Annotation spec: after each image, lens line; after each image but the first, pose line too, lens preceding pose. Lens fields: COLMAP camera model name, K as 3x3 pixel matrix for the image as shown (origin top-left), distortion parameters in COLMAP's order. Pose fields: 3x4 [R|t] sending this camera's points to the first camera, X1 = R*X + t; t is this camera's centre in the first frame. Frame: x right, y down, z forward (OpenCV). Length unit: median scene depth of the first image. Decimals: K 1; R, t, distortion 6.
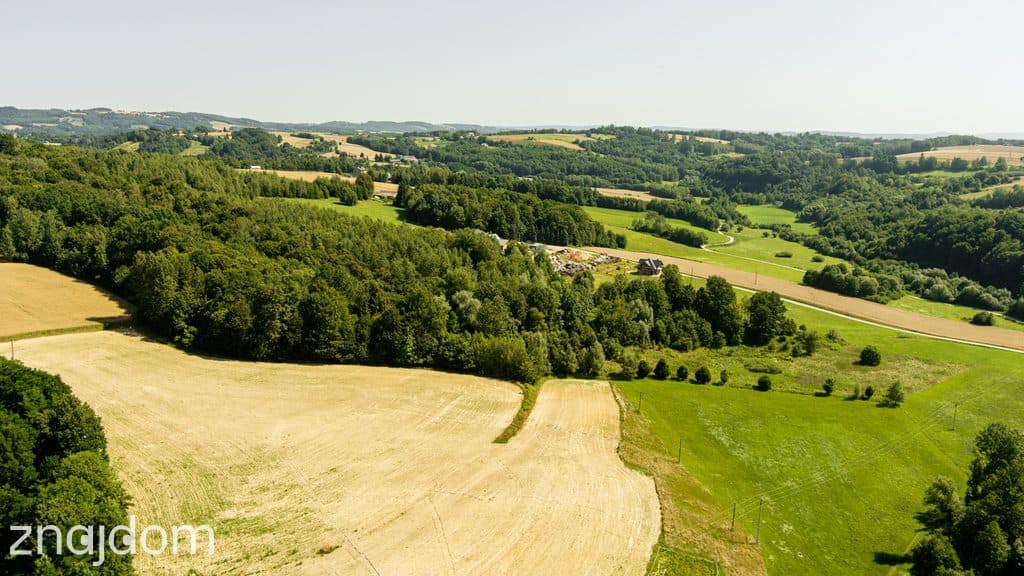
lens RADIAL K [[827.4, 0, 513.5], [0, 827.4, 286.6], [0, 0, 1]] dist [-0.054172, 0.014500]
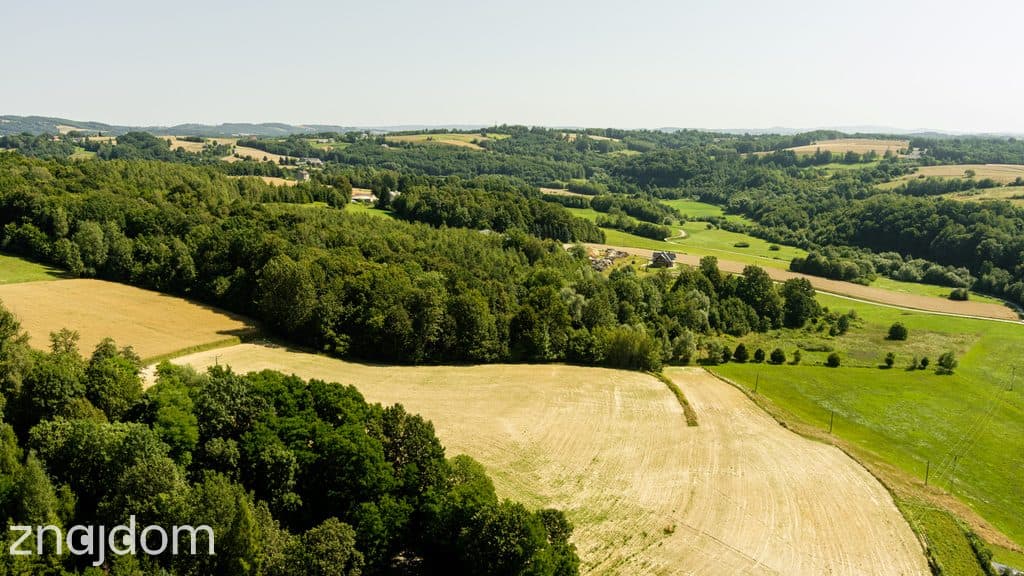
lens RADIAL K [[827.4, 0, 515.1], [0, 827.4, 285.9], [0, 0, 1]] dist [-0.054172, 0.014500]
pose [[0.984552, -0.042147, 0.169946, -0.244992], [0.042168, 0.999104, 0.003489, -0.002736], [-0.169941, 0.003731, 0.985447, -0.006764]]
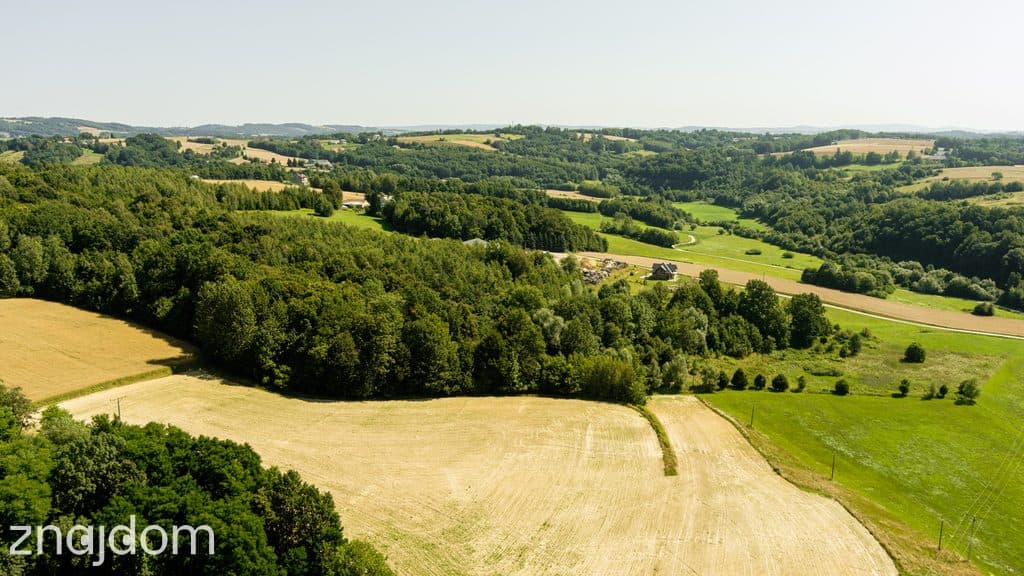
lens RADIAL K [[827.4, 0, 514.0], [0, 827.4, 287.4], [0, 0, 1]] dist [-0.054172, 0.014500]
pose [[0.988980, -0.040734, 0.142337, -0.186070], [0.040462, 0.999170, 0.004804, -0.020270], [-0.142415, 0.001008, 0.989807, 0.060100]]
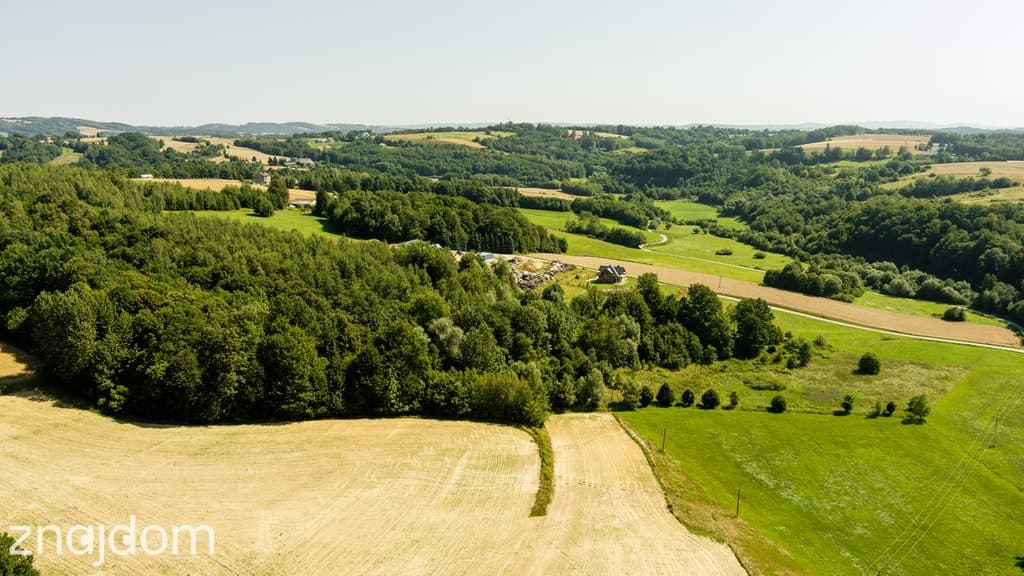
lens RADIAL K [[827.4, 0, 513.0], [0, 827.4, 286.6], [0, 0, 1]] dist [-0.054172, 0.014500]
pose [[0.990276, -0.043005, 0.132304, -0.081397], [0.042658, 0.999075, 0.005464, -0.023937], [-0.132416, 0.000233, 0.991194, 0.117791]]
